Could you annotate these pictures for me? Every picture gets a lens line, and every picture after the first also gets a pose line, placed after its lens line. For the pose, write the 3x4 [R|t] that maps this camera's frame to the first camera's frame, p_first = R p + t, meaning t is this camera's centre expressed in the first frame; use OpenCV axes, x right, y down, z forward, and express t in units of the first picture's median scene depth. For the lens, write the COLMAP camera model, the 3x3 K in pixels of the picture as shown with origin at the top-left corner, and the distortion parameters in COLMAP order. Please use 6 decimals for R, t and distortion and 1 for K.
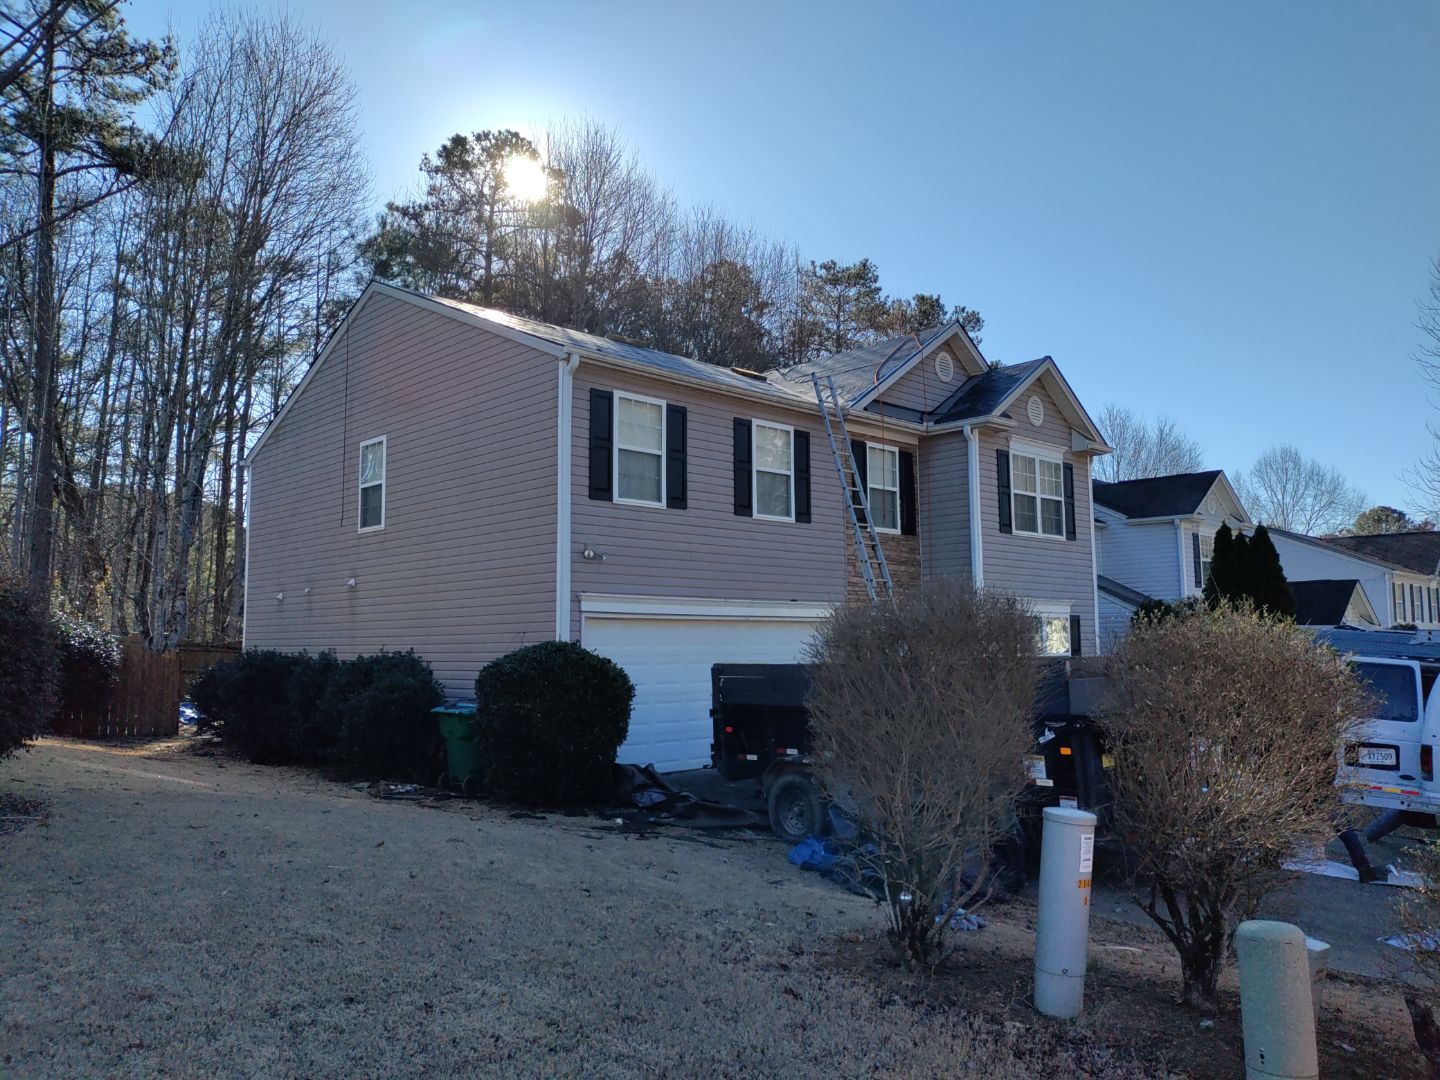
lens RADIAL K [[1050.3, 0, 724.0], [0, 1050.3, 539.3], [0, 0, 1]] dist [0.089075, -0.107868]
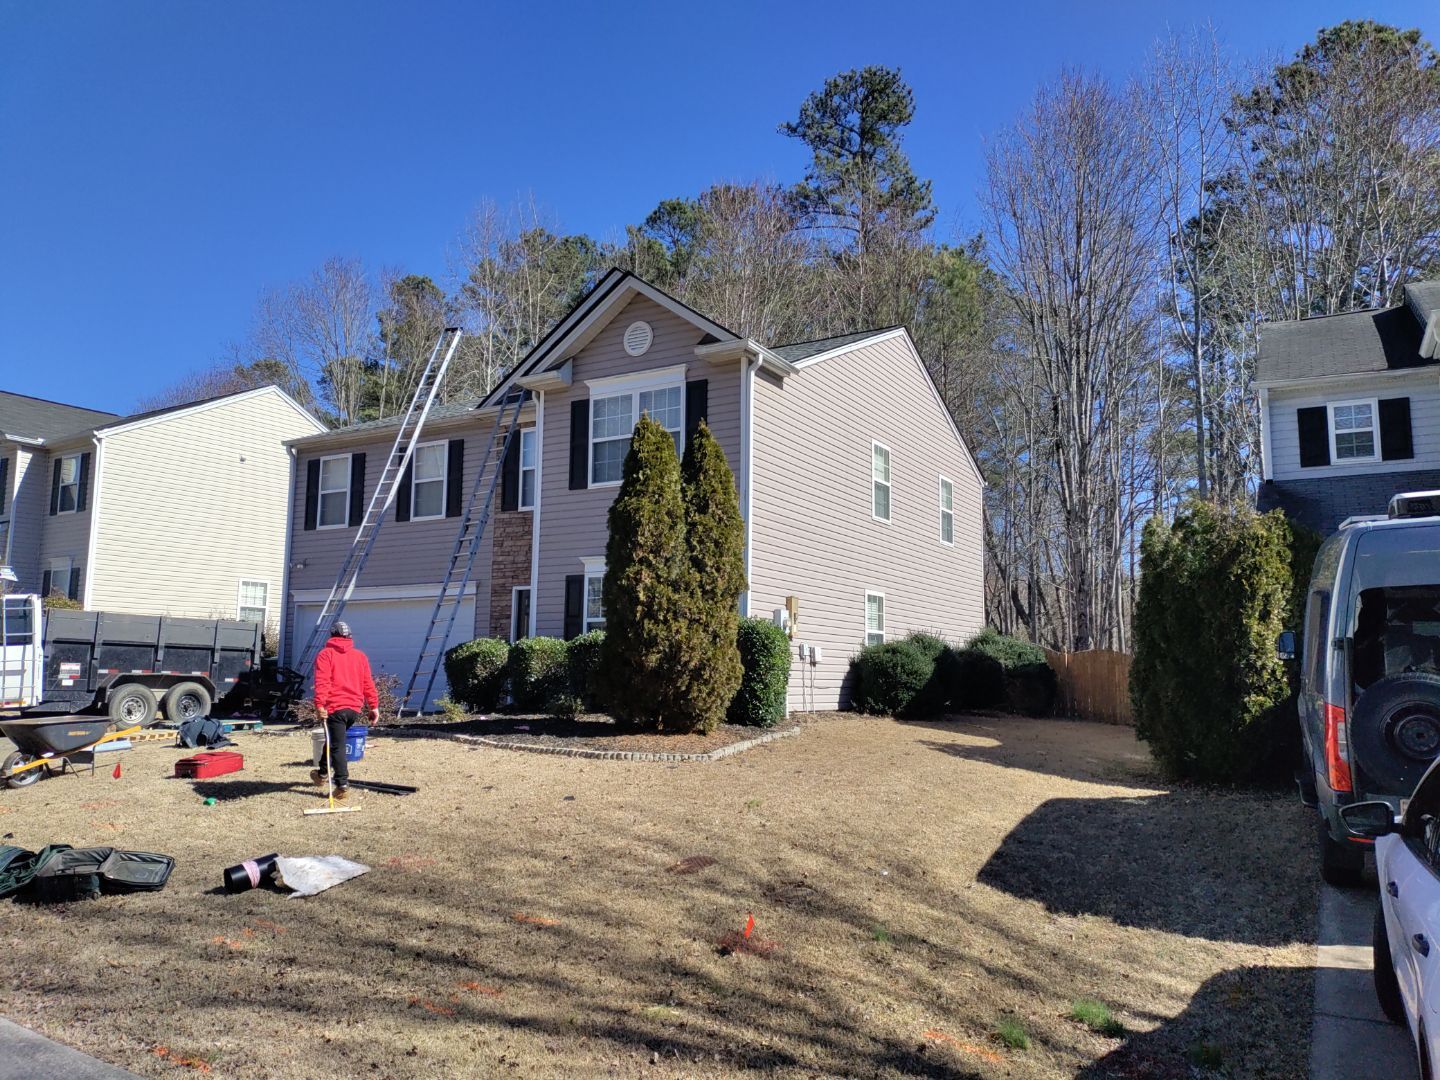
lens RADIAL K [[1053.6, 0, 724.1], [0, 1053.6, 540.3], [0, 0, 1]] dist [0.103324, -0.154504]
pose [[0.277657, -0.117726, -0.953440, 1.193881], [0.085503, 0.991553, -0.097532, 0.141283], [0.956868, -0.054441, 0.285378, 0.866923]]
